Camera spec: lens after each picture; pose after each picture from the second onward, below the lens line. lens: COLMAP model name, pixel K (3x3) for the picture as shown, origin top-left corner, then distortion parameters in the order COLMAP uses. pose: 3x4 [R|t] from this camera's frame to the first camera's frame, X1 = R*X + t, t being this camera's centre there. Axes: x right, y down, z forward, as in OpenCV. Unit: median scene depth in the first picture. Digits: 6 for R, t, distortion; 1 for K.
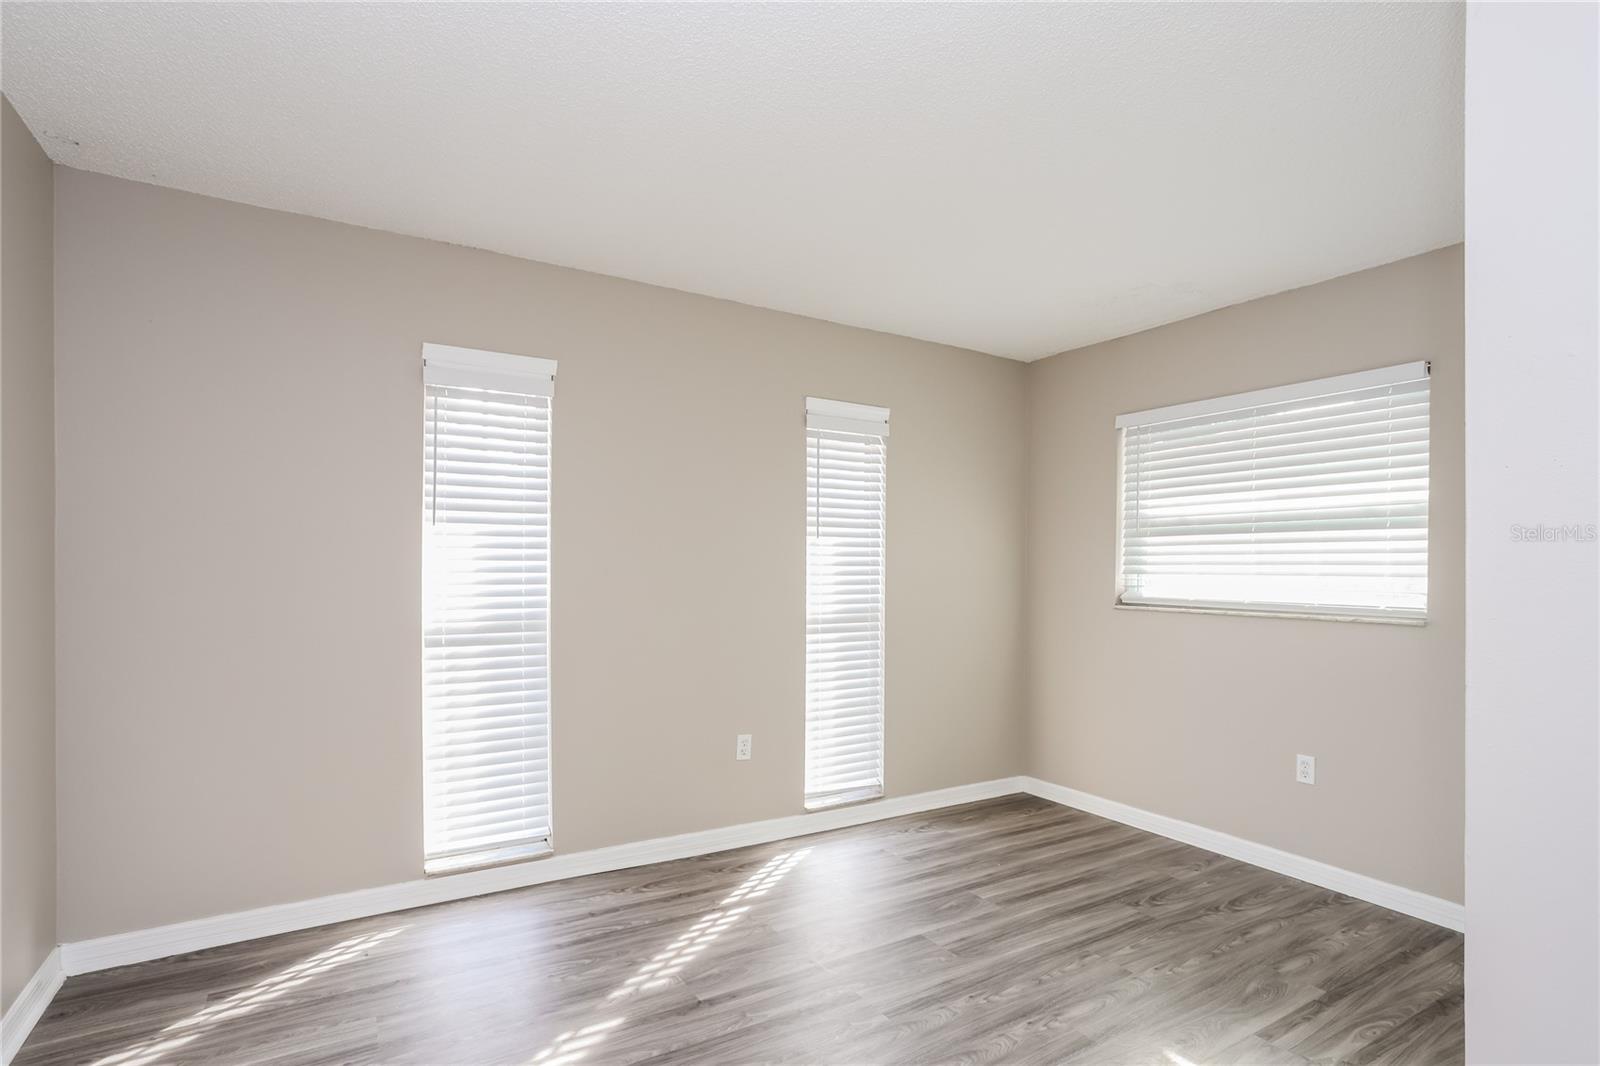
lens RADIAL K [[777.9, 0, 810.8], [0, 777.9, 554.6], [0, 0, 1]] dist [-0.053902, 0.027151]
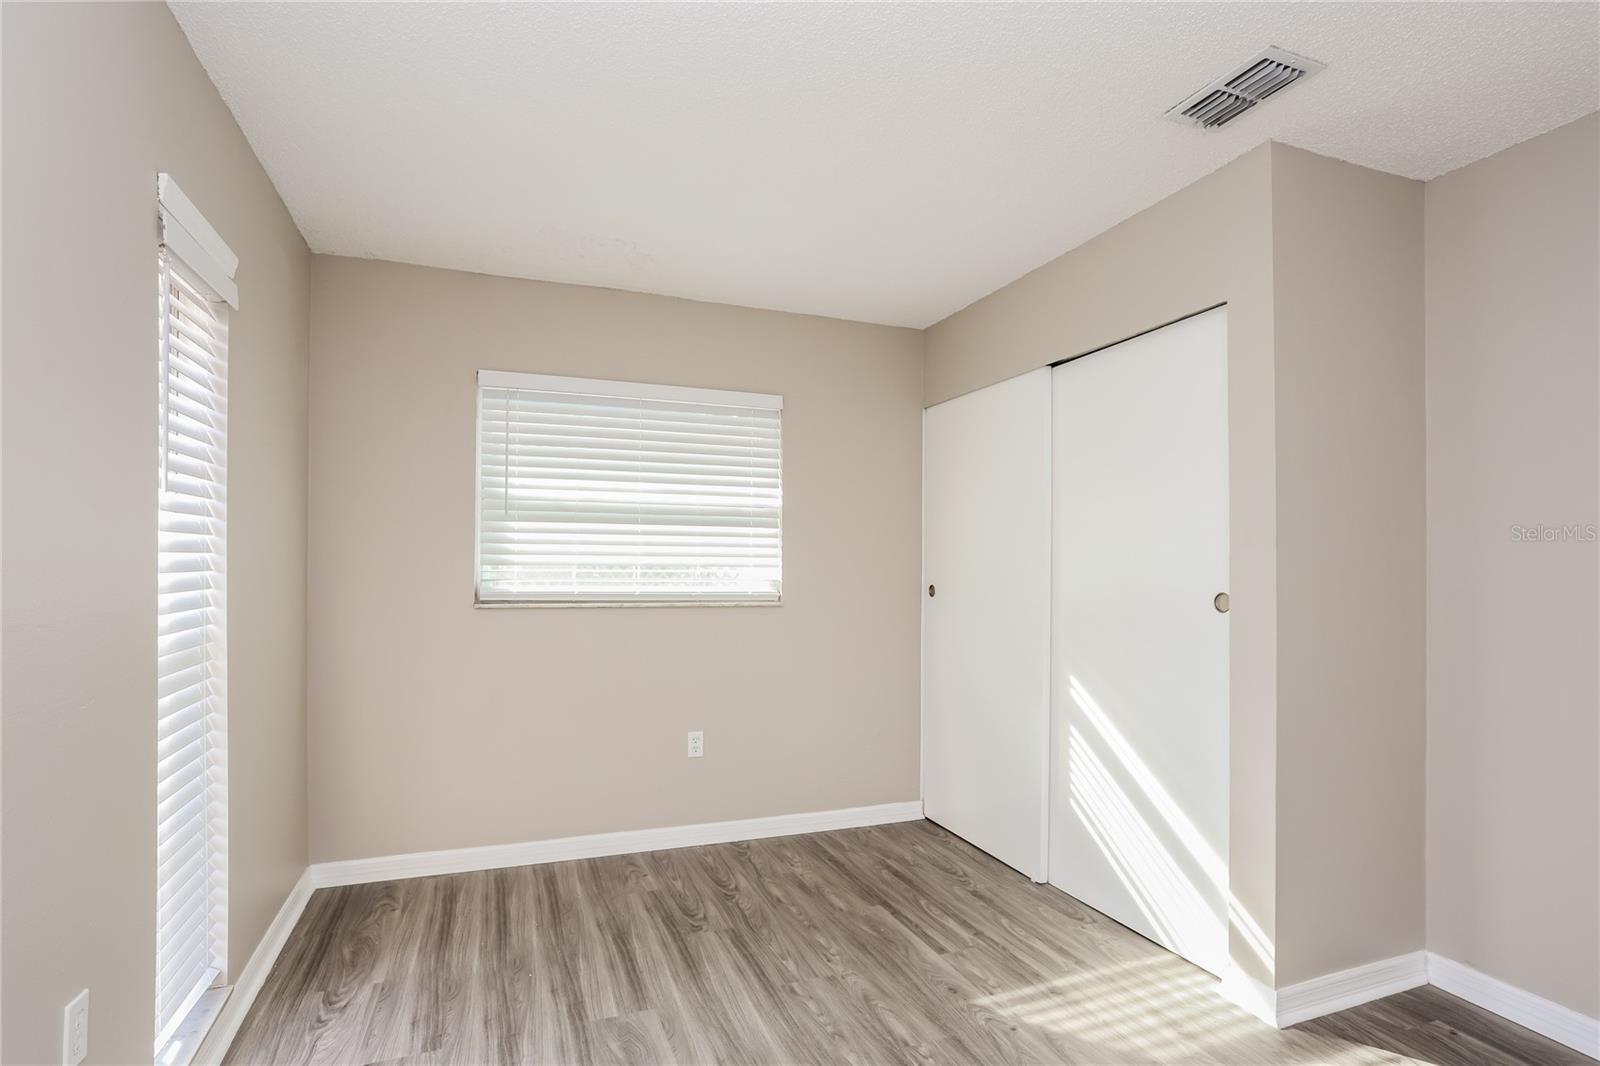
lens RADIAL K [[777.9, 0, 810.8], [0, 777.9, 554.6], [0, 0, 1]] dist [-0.053902, 0.027151]
pose [[0.193115, 0.006438, 0.981155, -0.401272], [-0.024286, 0.999703, -0.001779, 0.008576], [-0.980875, -0.023485, 0.193214, 0.619080]]
